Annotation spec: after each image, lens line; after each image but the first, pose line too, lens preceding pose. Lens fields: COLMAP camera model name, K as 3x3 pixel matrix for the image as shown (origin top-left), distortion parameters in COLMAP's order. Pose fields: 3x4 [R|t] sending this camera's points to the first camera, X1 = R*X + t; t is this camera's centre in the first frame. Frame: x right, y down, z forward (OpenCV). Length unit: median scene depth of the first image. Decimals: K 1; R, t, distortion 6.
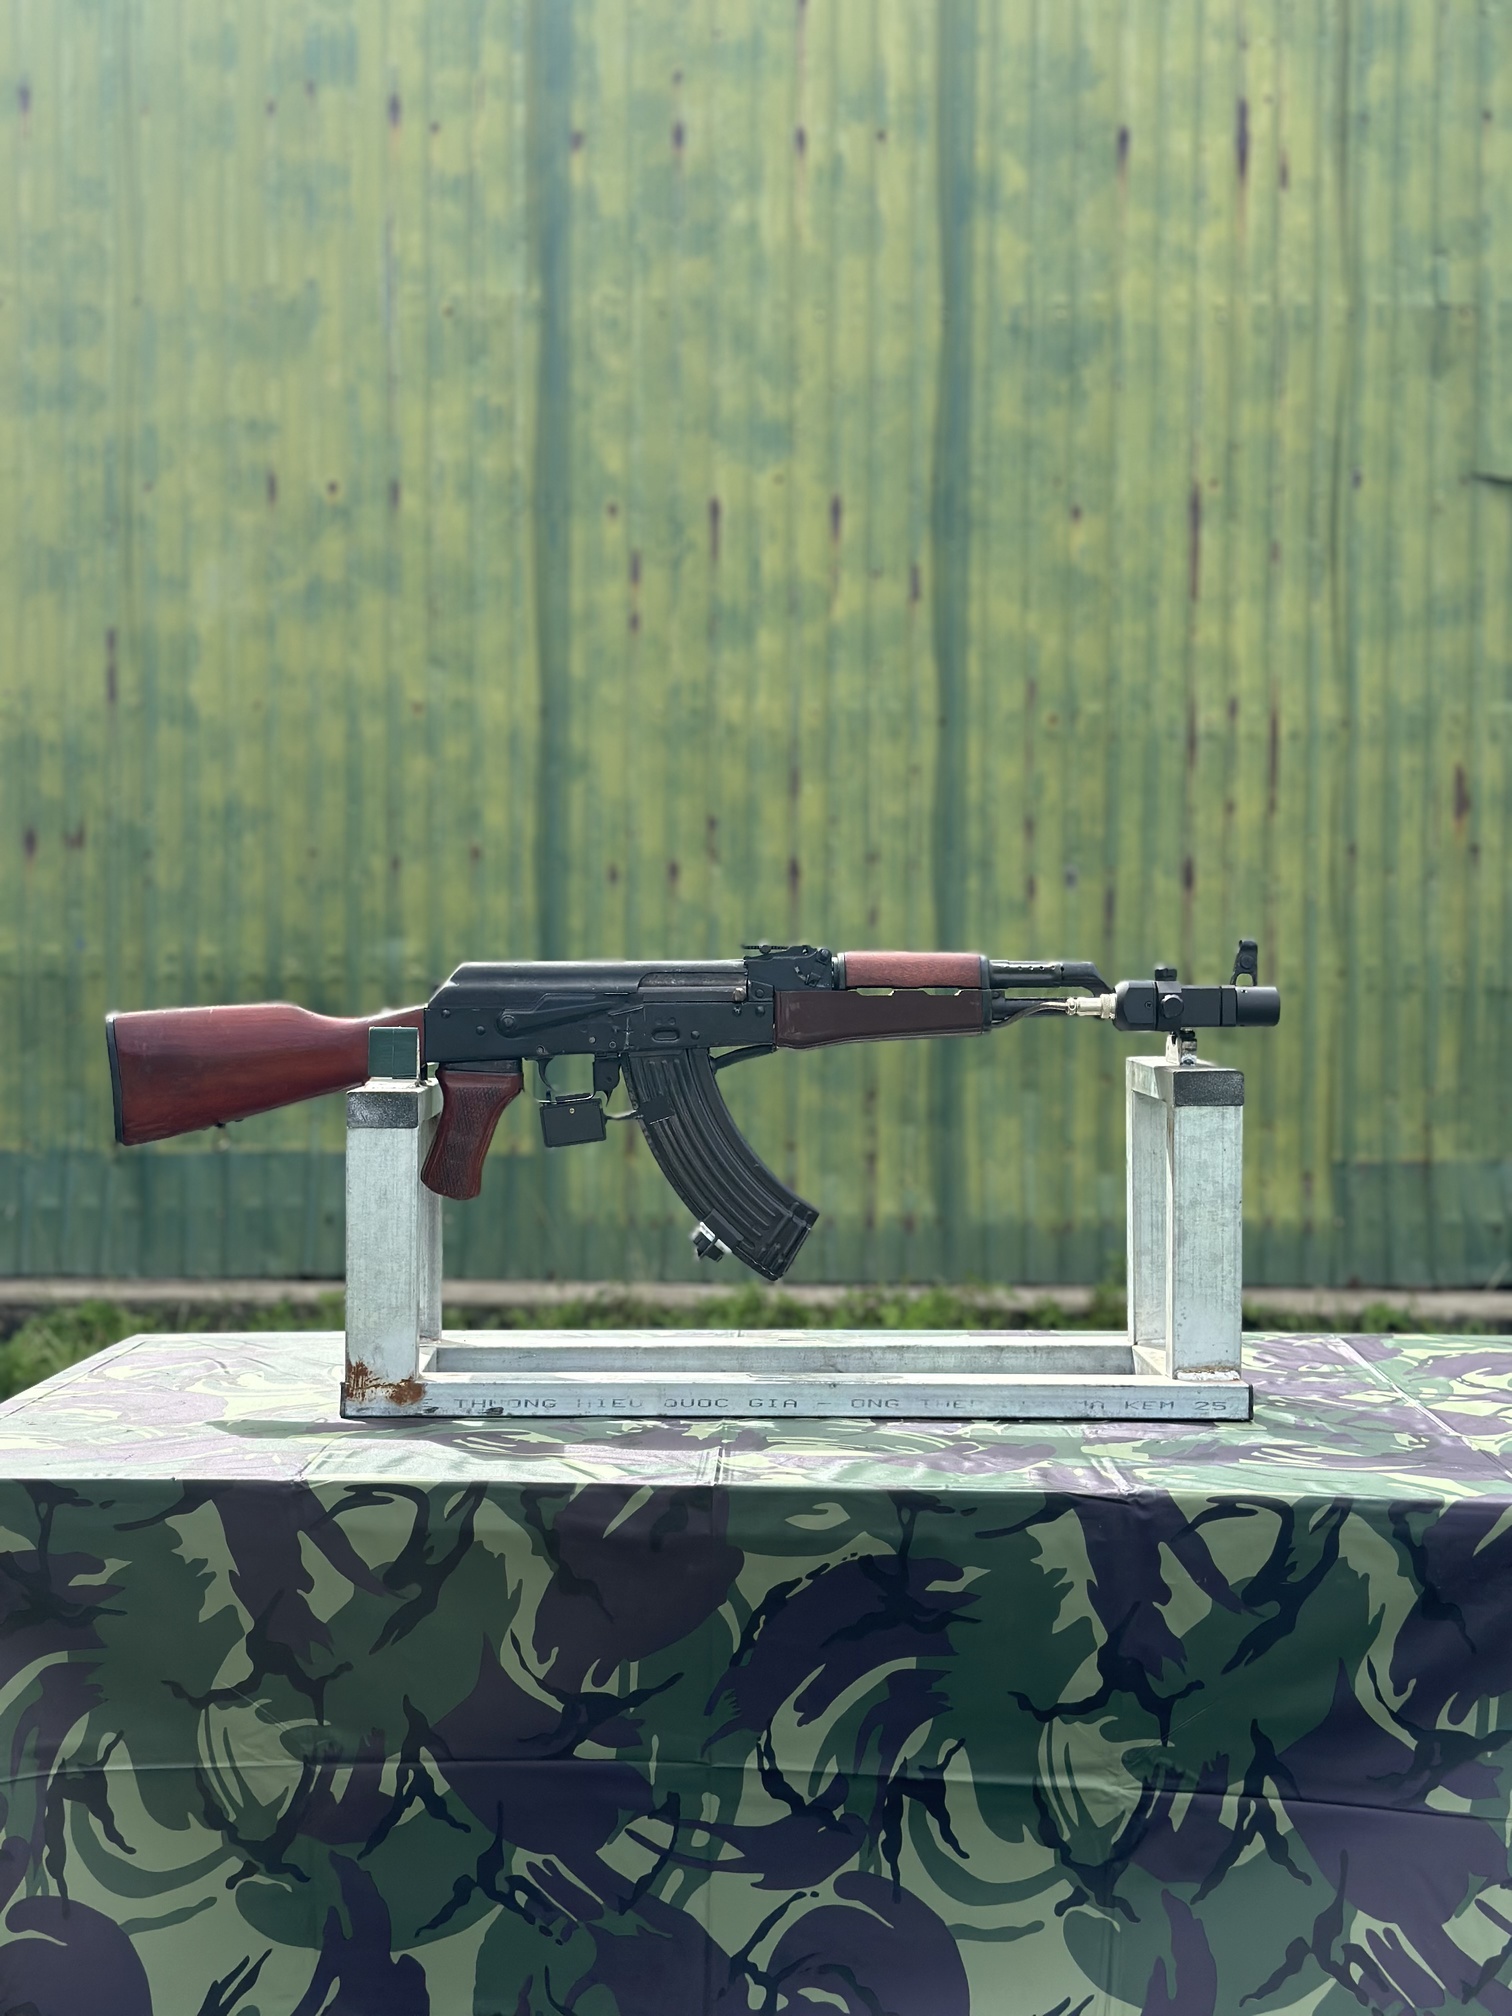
lens RADIAL K [[2841.1, 0, 753.2], [0, 2841.1, 1011.7], [0, 0, 1]] dist [0.002310, 0.000000]
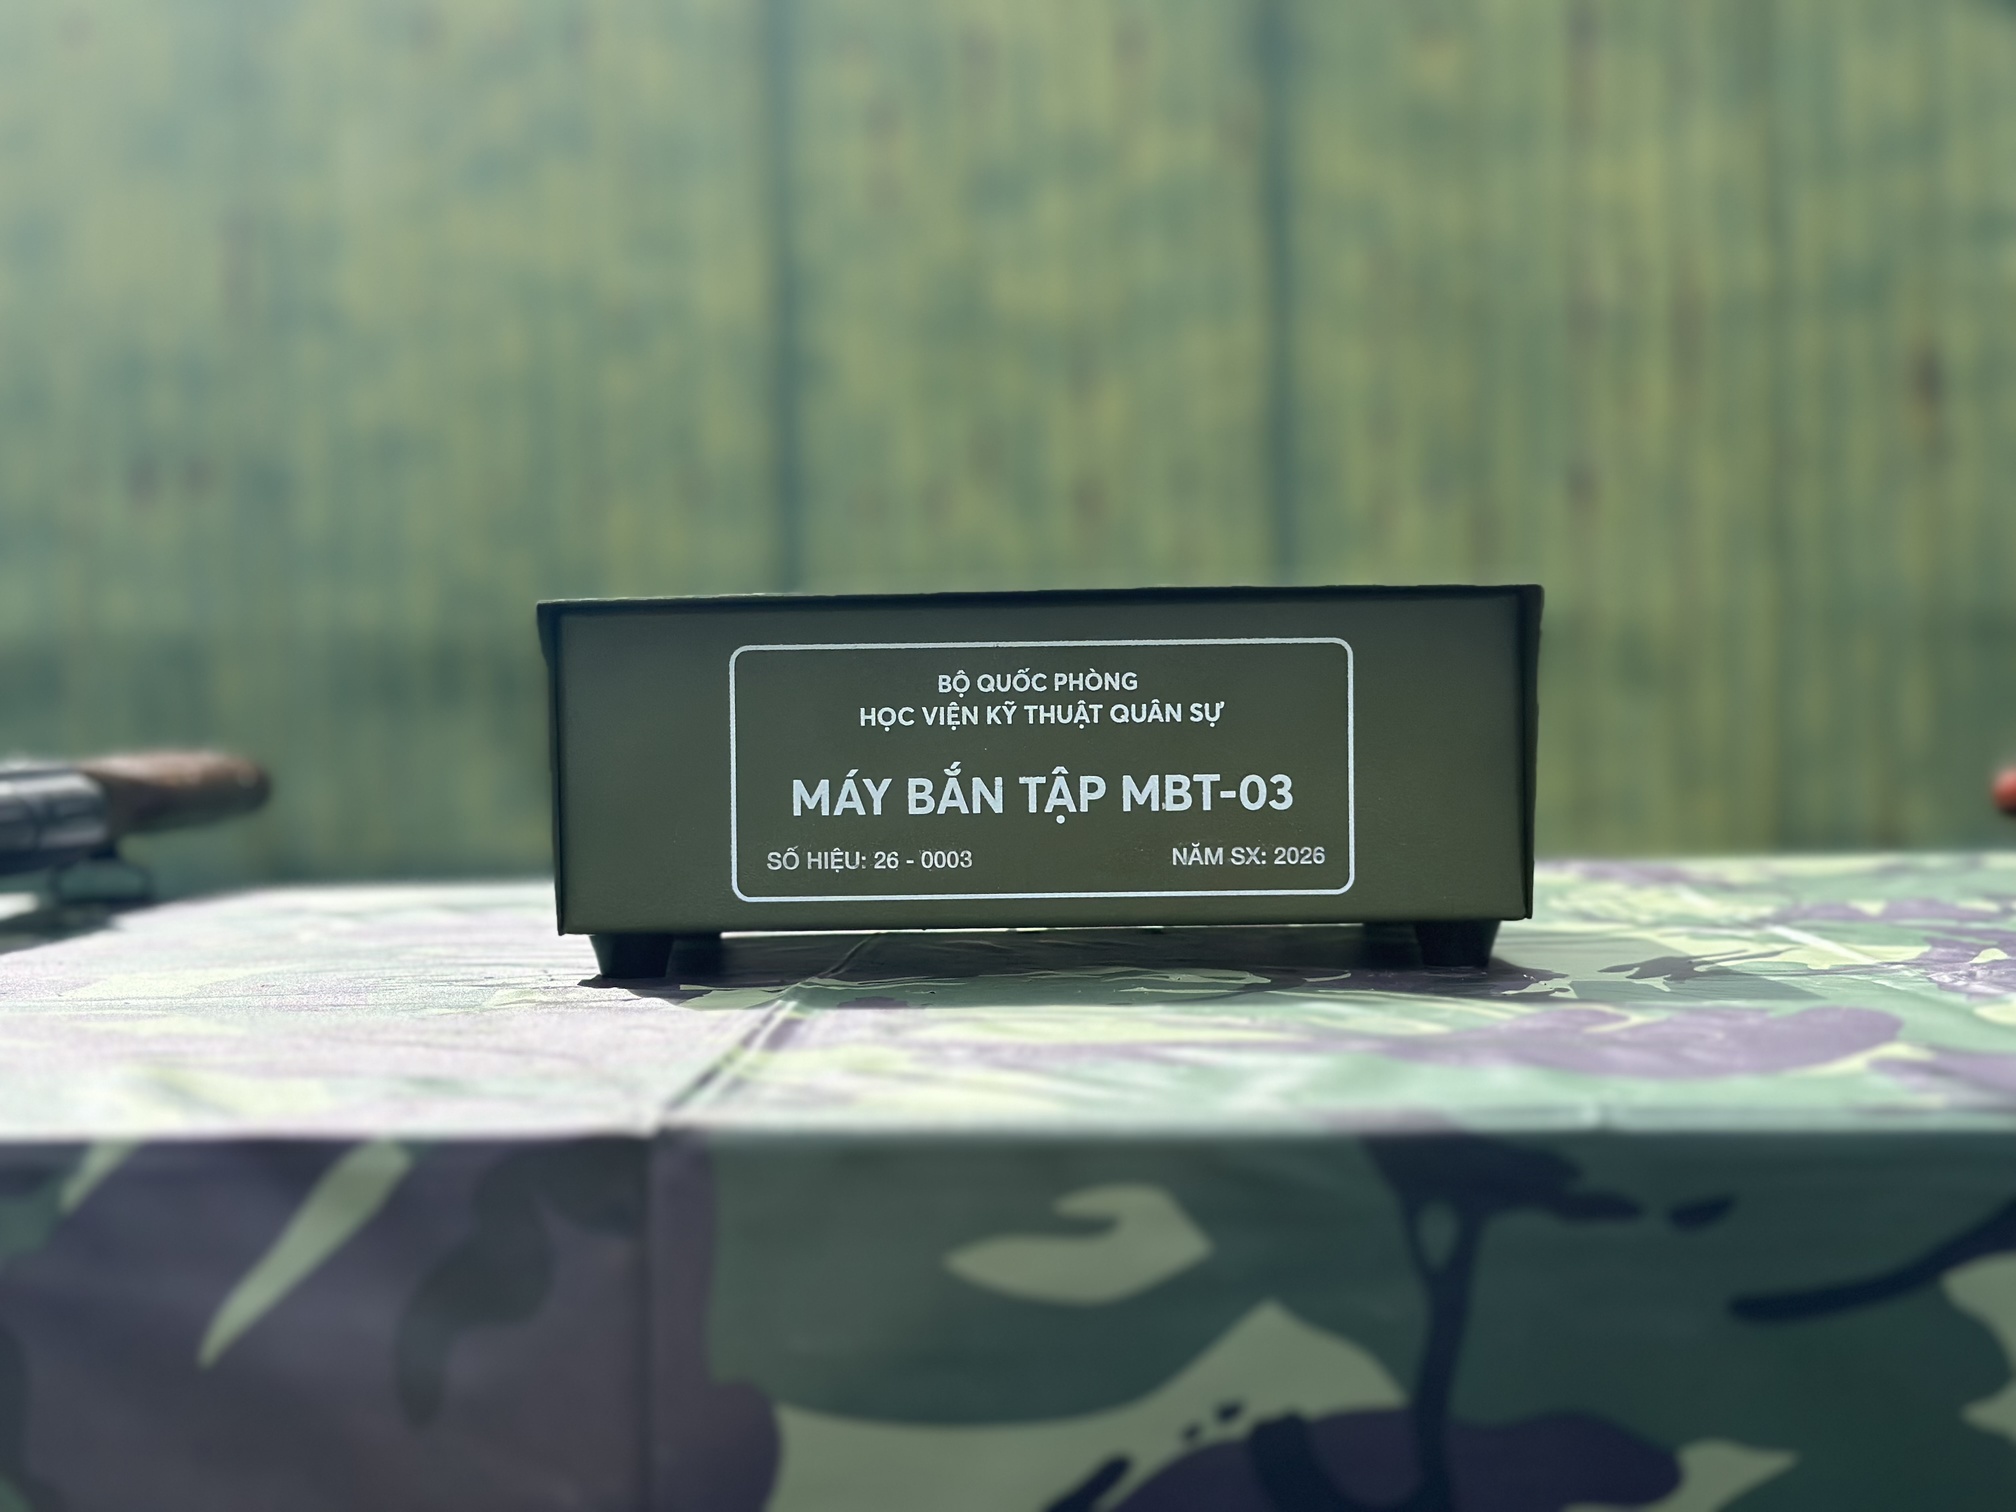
lens RADIAL K [[2841.1, 0, 1009.0], [0, 2841.1, 757.1], [0, 0, 1]] dist [0.002310, 0.000000]
pose [[0.999444, -0.026046, -0.020798, 0.006156], [0.025723, 0.999547, -0.015656, 0.036993], [0.021196, 0.015112, 0.999661, 0.200820]]
